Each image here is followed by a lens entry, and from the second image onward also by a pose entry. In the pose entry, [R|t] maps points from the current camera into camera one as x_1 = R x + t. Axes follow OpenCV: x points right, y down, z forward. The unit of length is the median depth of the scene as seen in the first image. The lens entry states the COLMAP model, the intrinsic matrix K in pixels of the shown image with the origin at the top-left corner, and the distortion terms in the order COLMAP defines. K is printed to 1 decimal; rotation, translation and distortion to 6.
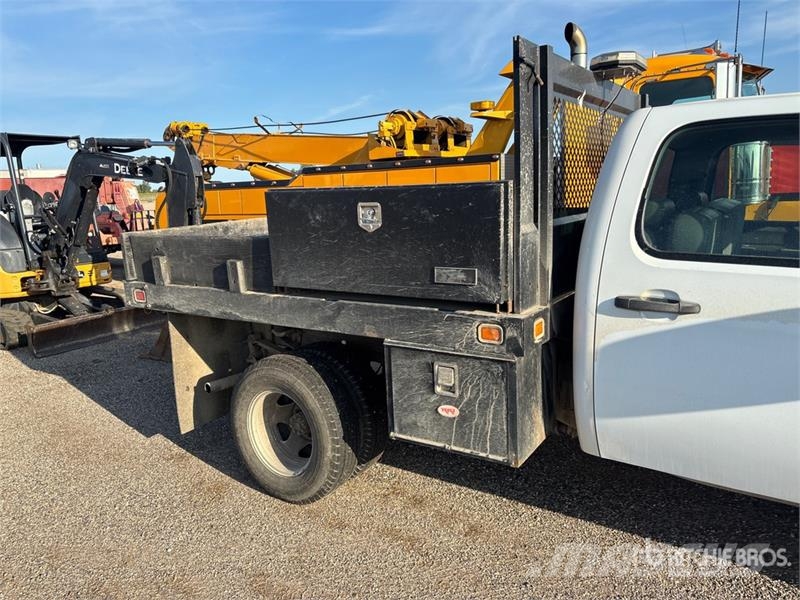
lens RADIAL K [[589.8, 0, 398.8], [0, 589.8, 283.4], [0, 0, 1]] dist [0.061476, -0.000062]
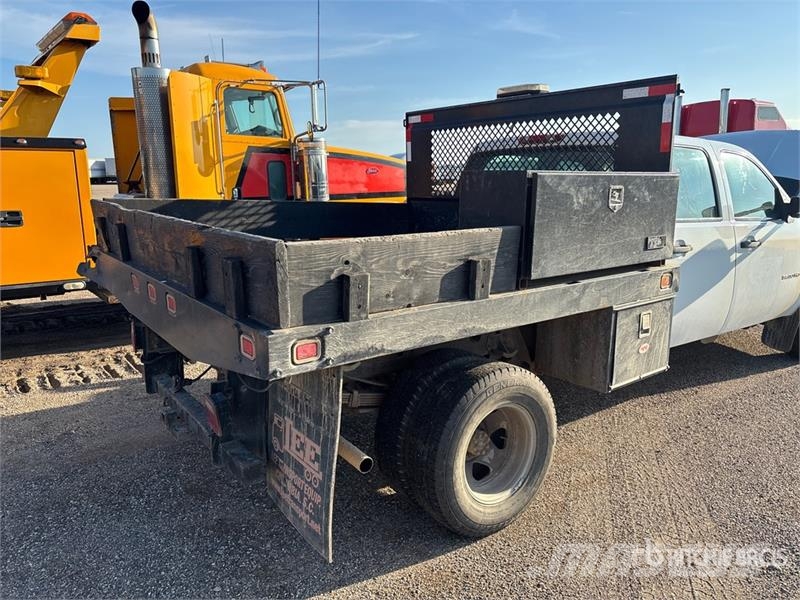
lens RADIAL K [[620.7, 0, 400.0], [0, 620.7, 300.0], [0, 0, 1]] dist [-0.003558, 0.000306]
pose [[0.329820, -0.143428, 0.933085, -1.262193], [0.144566, 0.984407, 0.100217, -0.096233], [-0.932909, 0.101839, 0.345412, 0.953840]]
